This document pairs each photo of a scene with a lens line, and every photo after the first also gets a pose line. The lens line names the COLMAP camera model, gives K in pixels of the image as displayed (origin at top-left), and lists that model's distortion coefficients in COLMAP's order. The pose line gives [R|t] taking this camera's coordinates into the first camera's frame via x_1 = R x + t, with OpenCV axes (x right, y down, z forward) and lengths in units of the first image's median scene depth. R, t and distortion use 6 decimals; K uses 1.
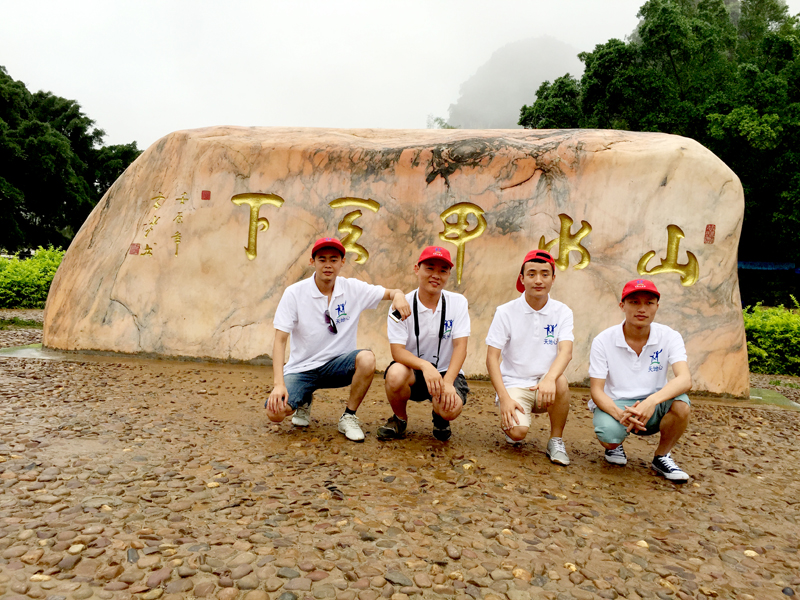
lens RADIAL K [[680.3, 0, 404.3], [0, 680.3, 277.3], [0, 0, 1]] dist [0.067723, -0.075715]
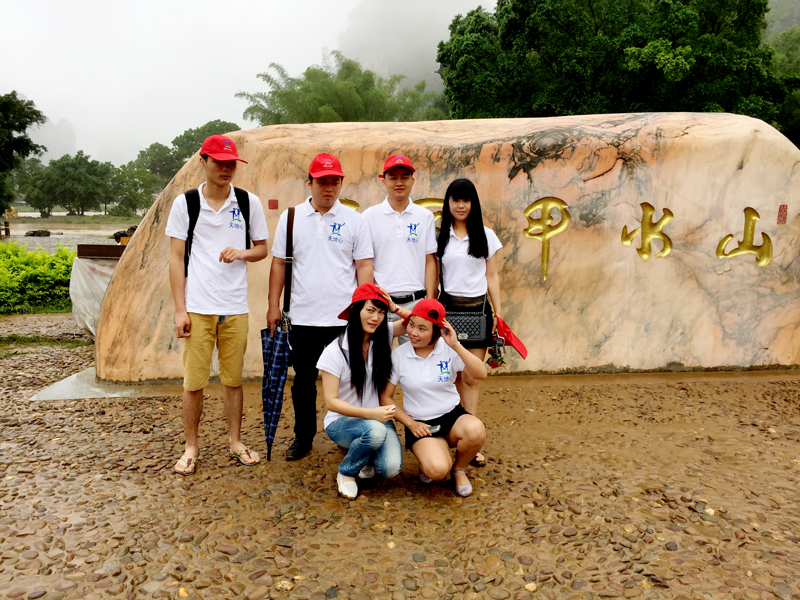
lens RADIAL K [[680.3, 0, 385.8], [0, 680.3, 269.2], [0, 0, 1]] dist [0.067723, -0.075715]
pose [[0.987931, -0.074477, 0.135812, -0.277573], [0.061829, 0.993547, 0.095090, -0.113707], [-0.142018, -0.085546, 0.986161, 0.065191]]
